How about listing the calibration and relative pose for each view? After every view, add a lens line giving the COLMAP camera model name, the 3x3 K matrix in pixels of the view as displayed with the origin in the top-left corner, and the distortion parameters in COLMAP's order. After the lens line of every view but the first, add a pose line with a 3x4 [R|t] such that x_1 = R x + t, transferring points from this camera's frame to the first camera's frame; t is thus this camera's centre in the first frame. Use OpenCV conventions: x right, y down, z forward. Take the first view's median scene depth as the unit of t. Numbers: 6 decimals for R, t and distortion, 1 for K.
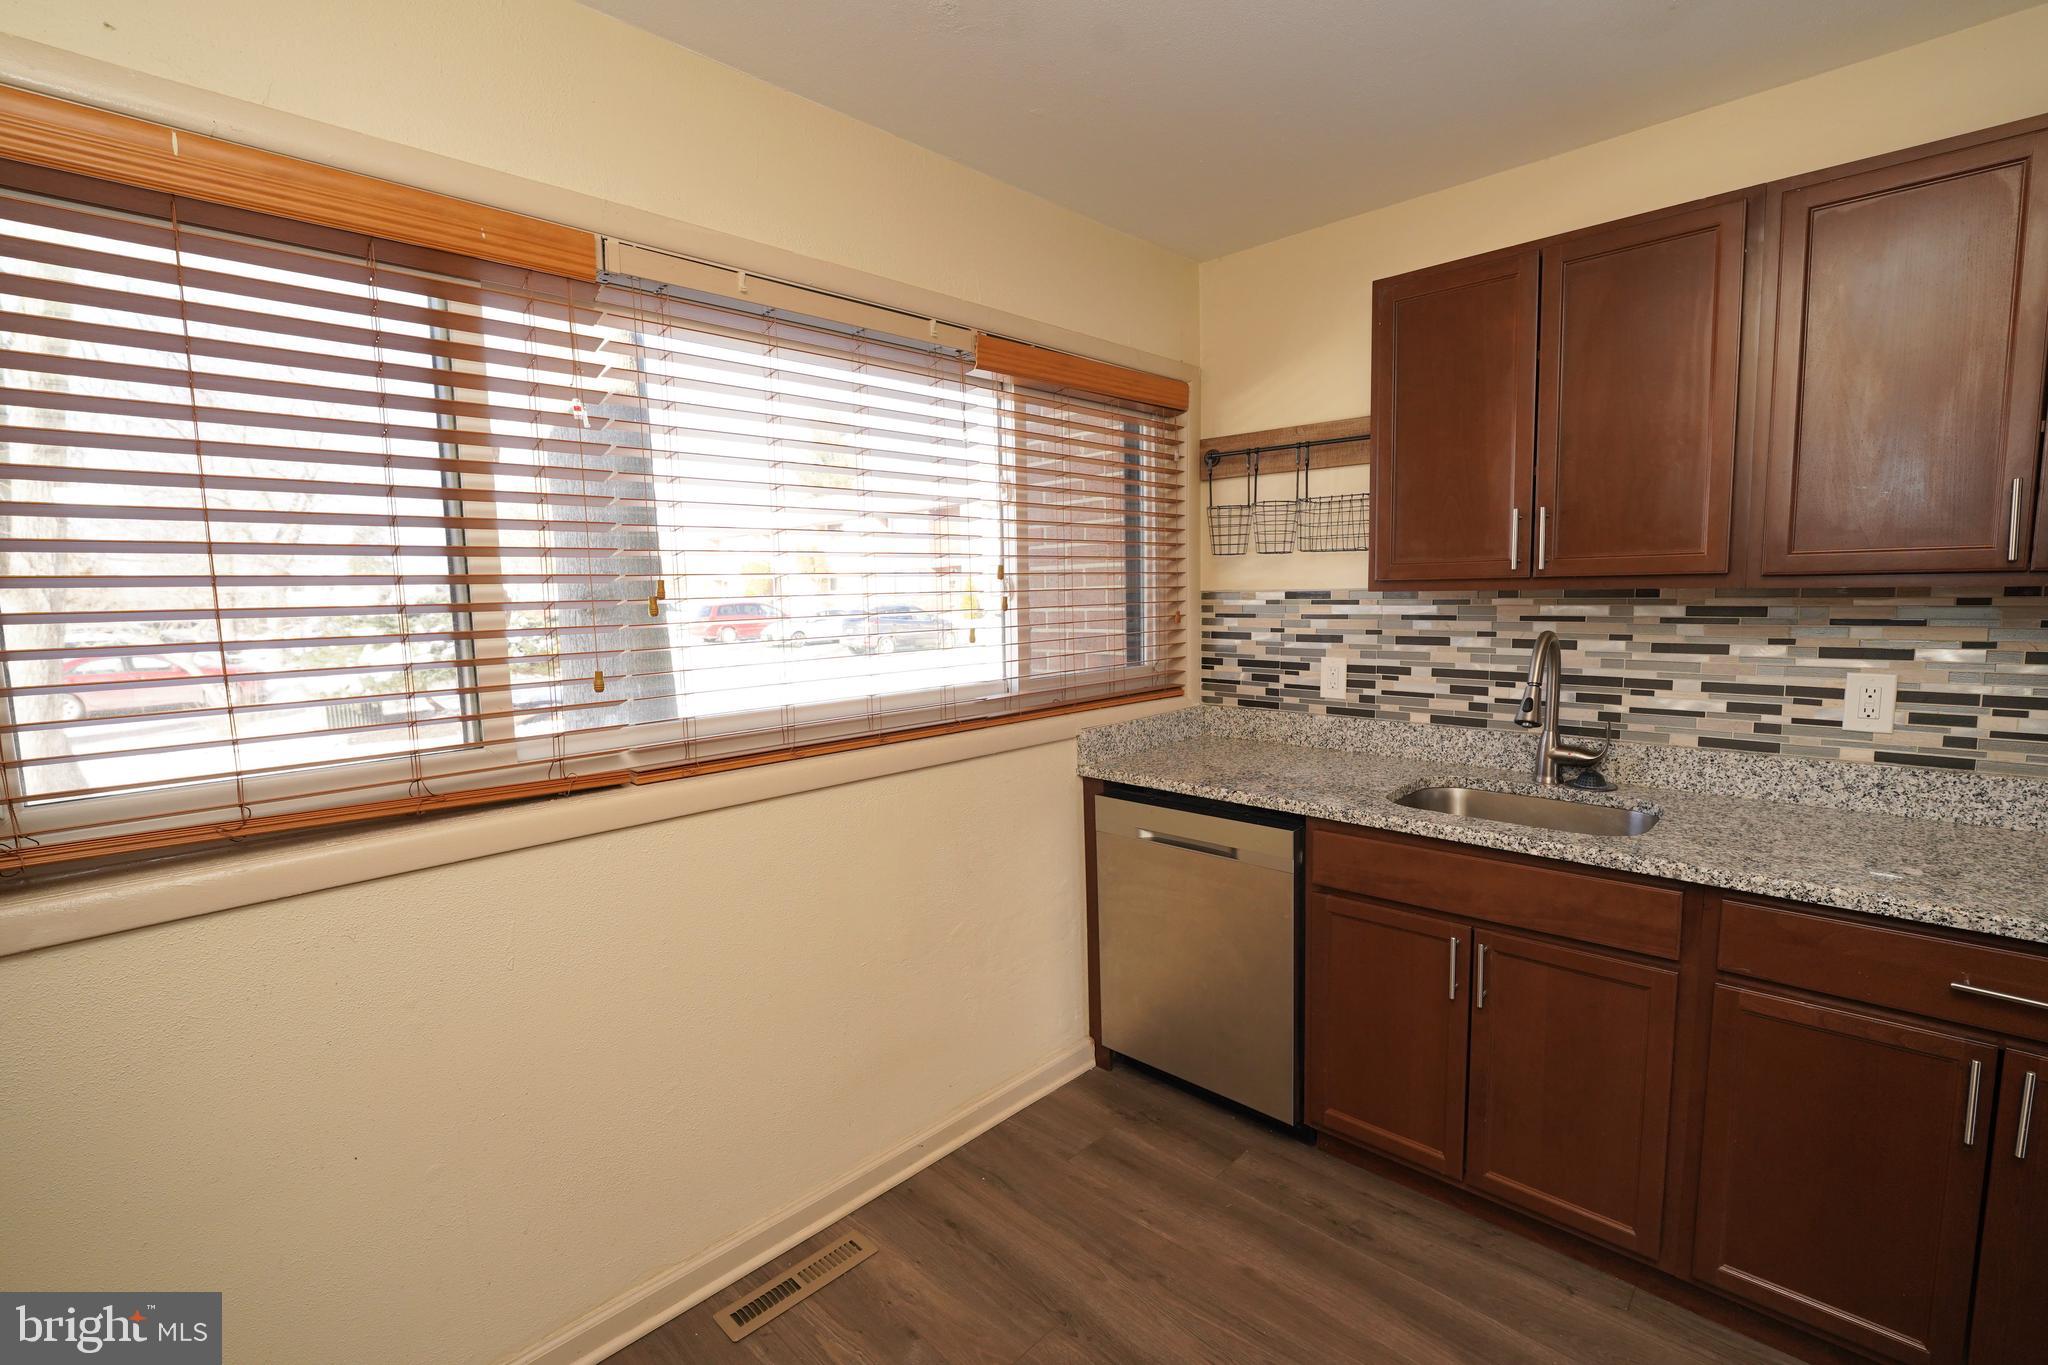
lens RADIAL K [[898.3, 0, 1017.8], [0, 898.3, 686.7], [0, 0, 1]] dist [-0.018850, -0.000893]
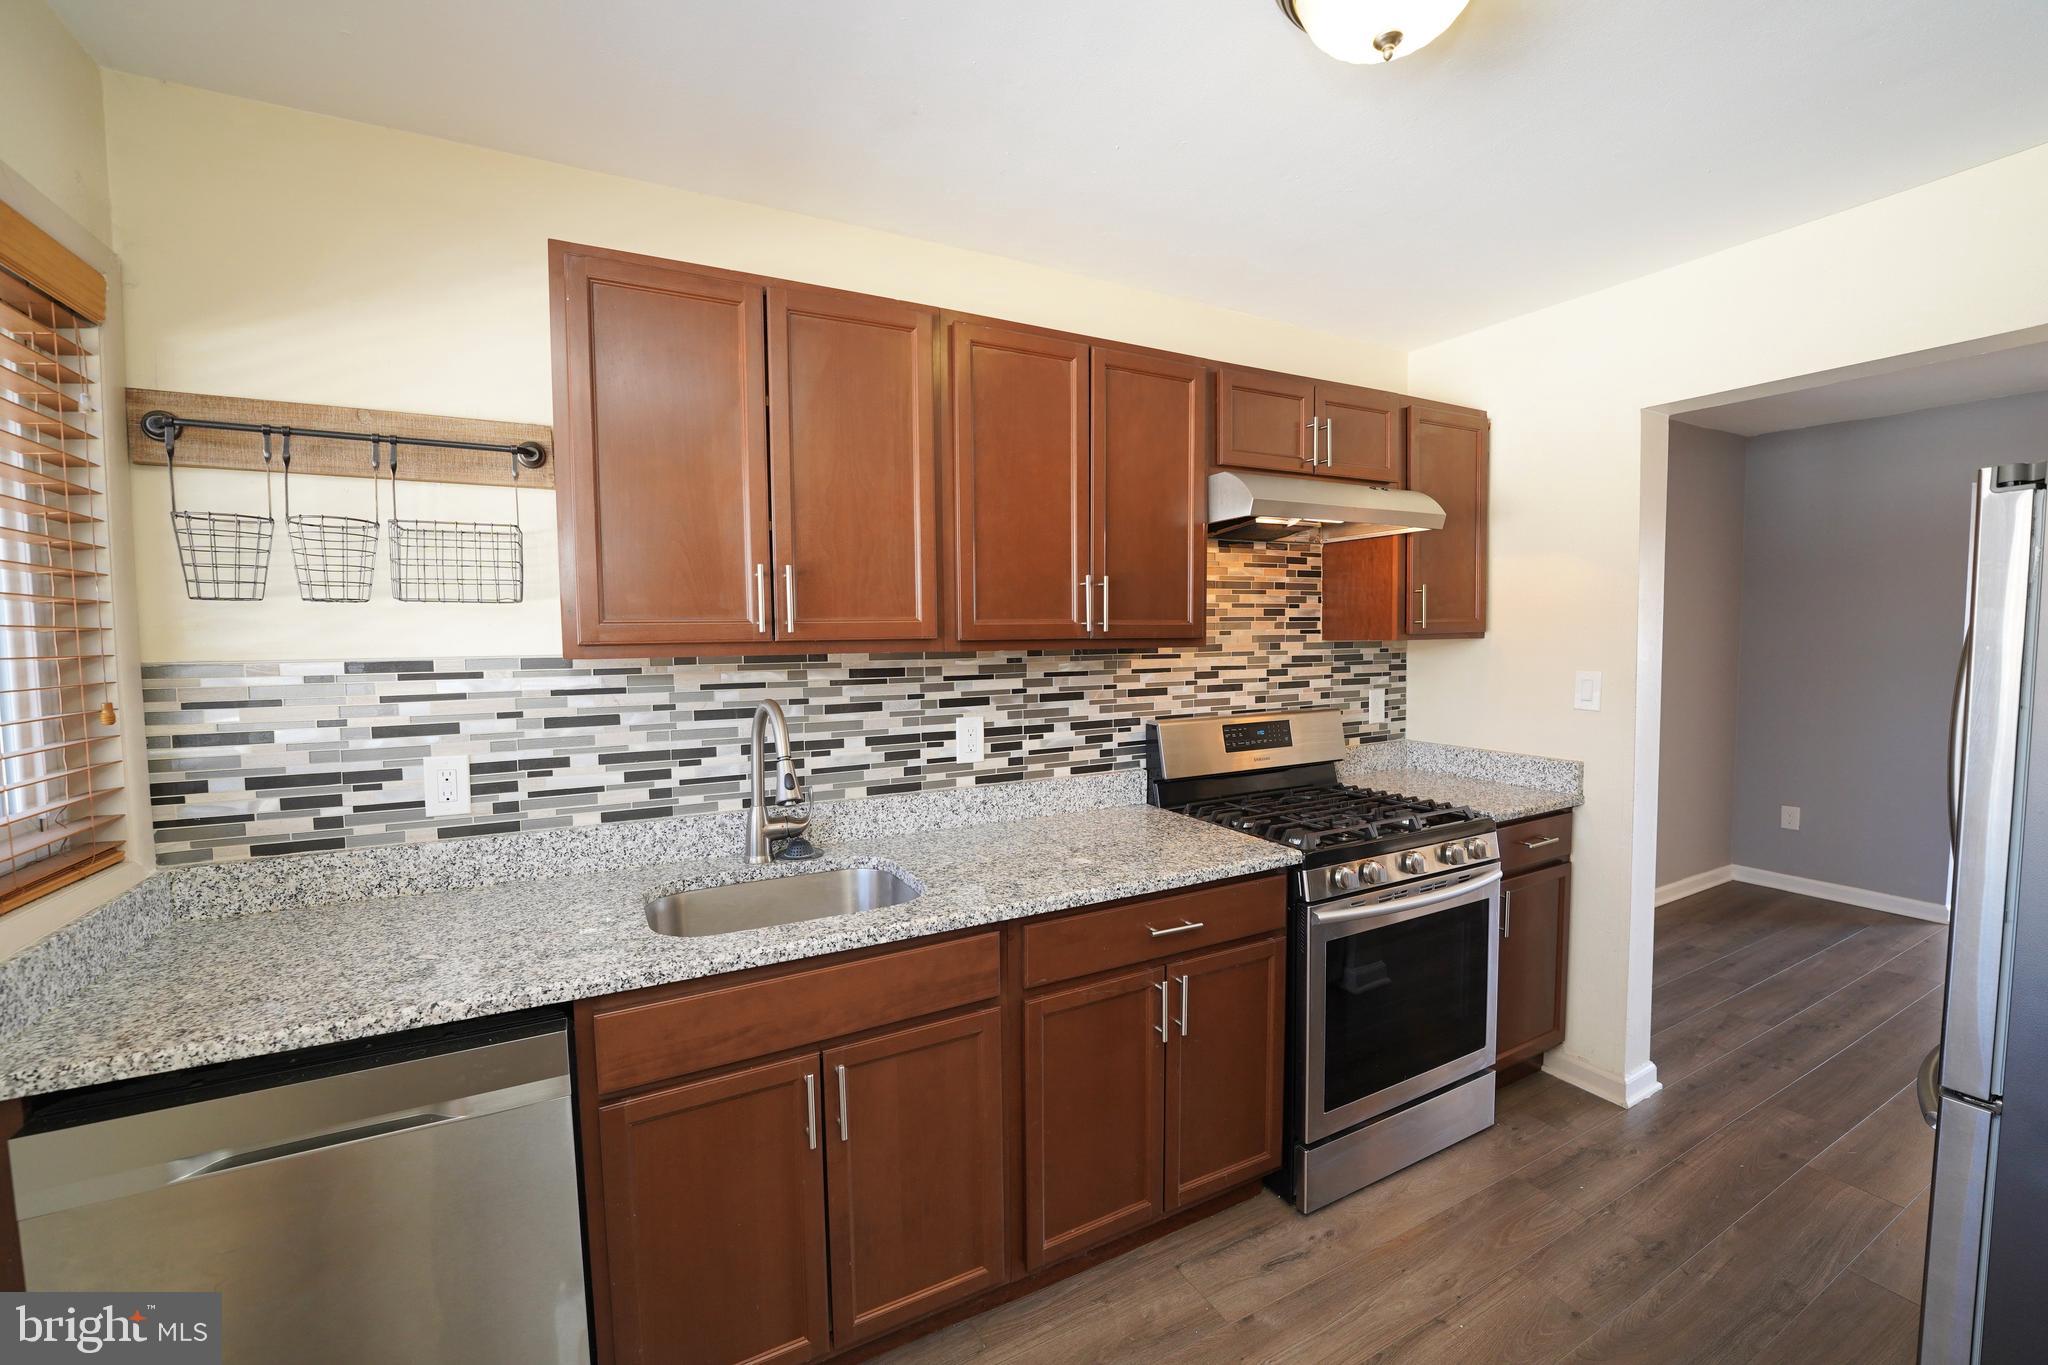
lens RADIAL K [[840.4, 0, 1032.4], [0, 840.4, 682.9], [0, 0, 1]] dist [-0.027539, 0.002299]
pose [[0.290143, -0.036242, 0.956297, -0.138942], [0.109255, 0.994004, 0.004522, -0.047038], [-0.950726, 0.103168, 0.292362, 0.424538]]
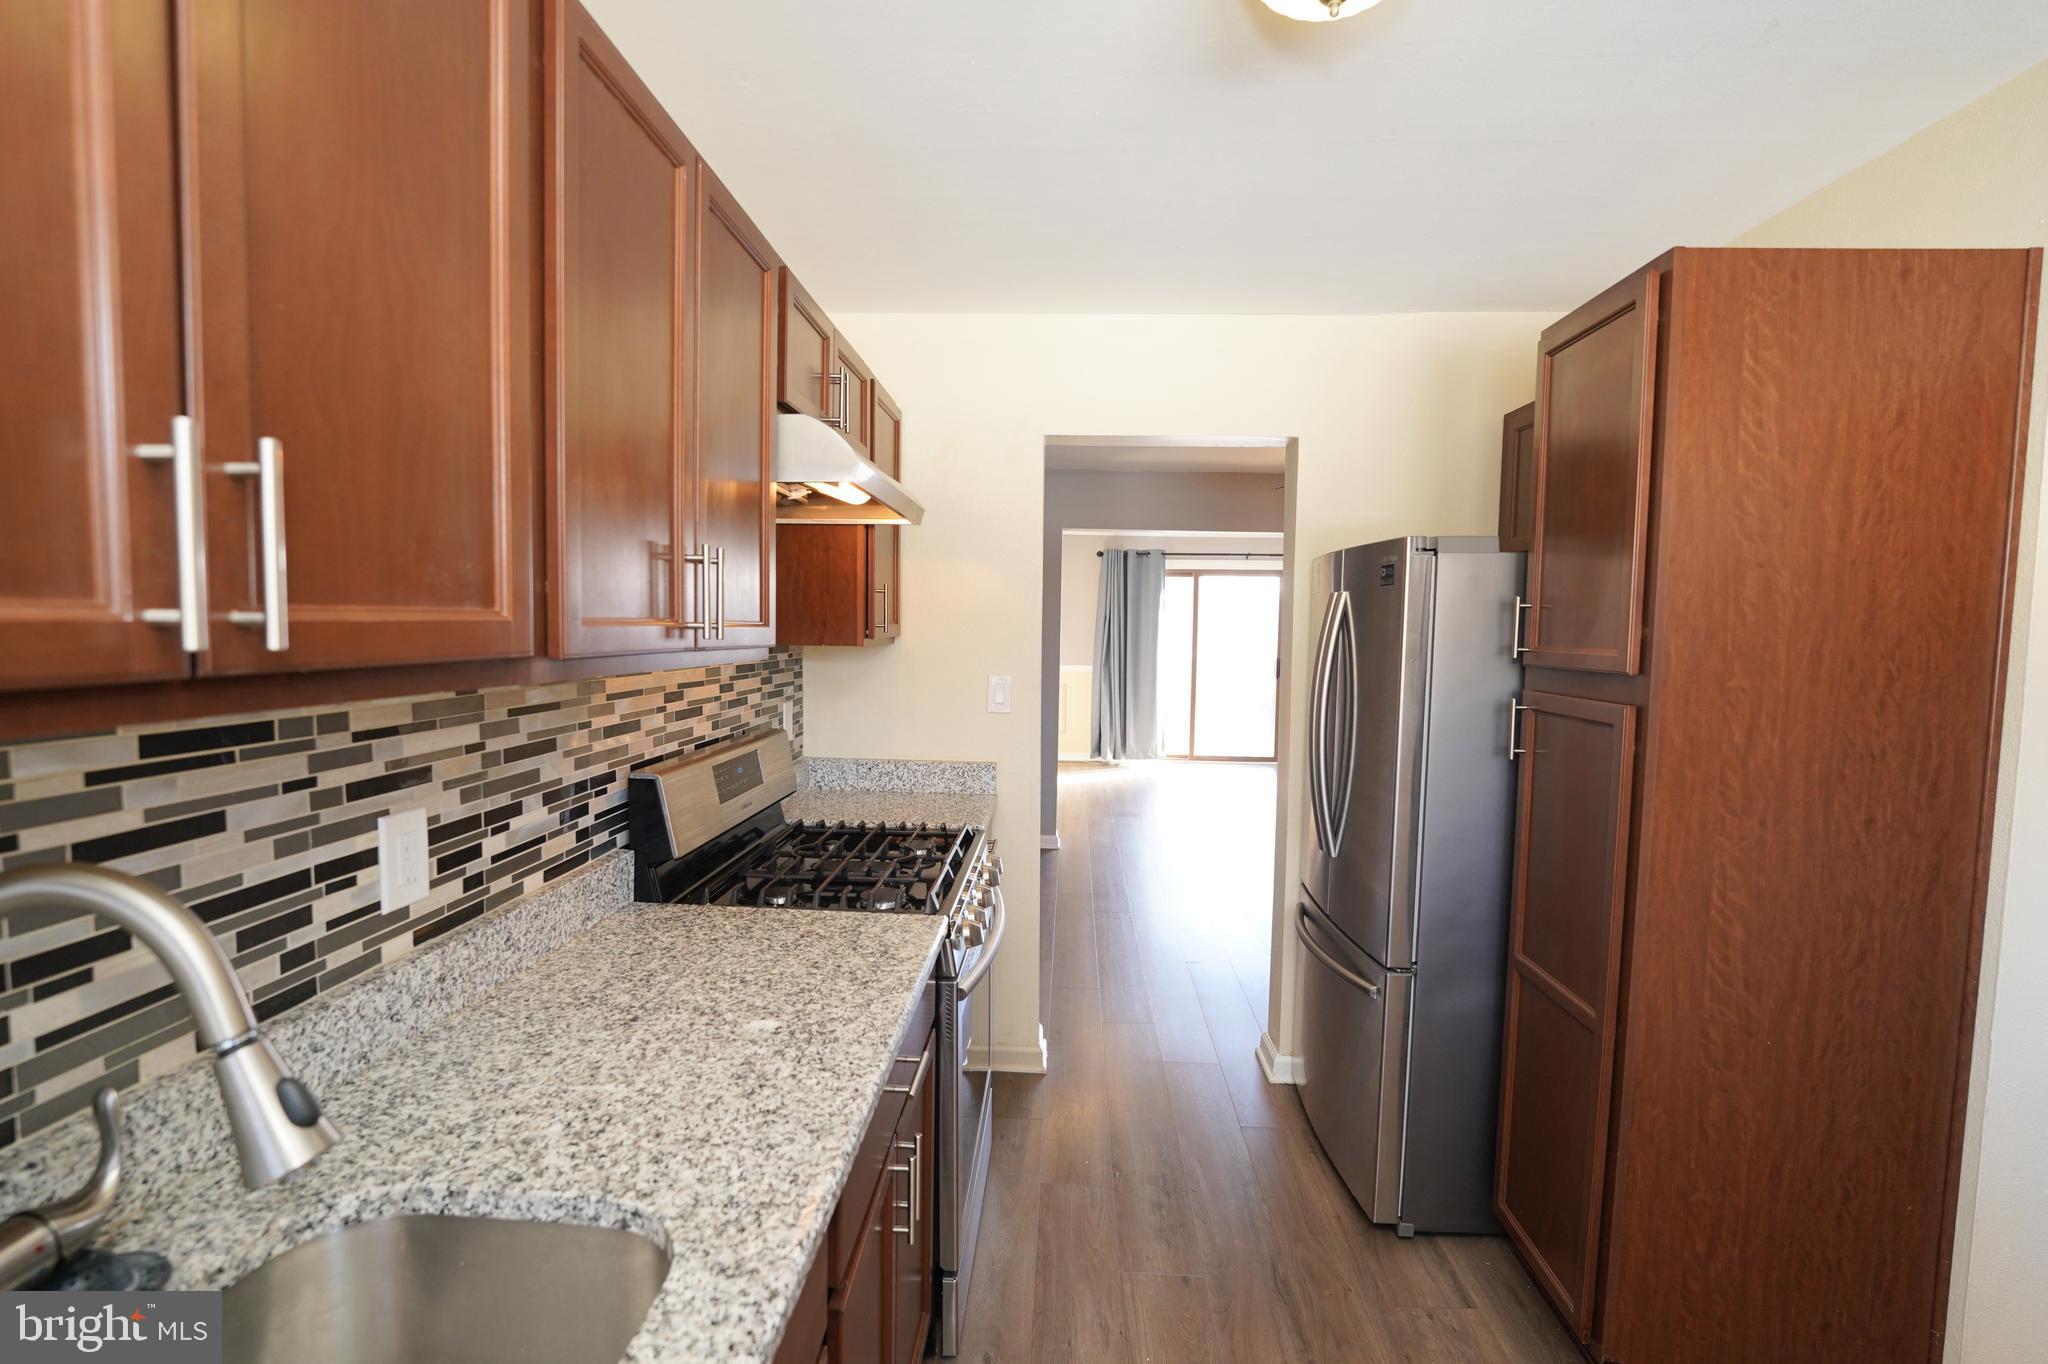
lens RADIAL K [[898.3, 0, 1025.9], [0, 898.3, 681.5], [0, 0, 1]] dist [-0.018850, -0.000893]
pose [[-0.663178, -0.032779, 0.747744, 0.162982], [0.083076, 0.989644, 0.117064, -0.111253], [-0.743837, 0.139753, -0.653587, 0.829140]]
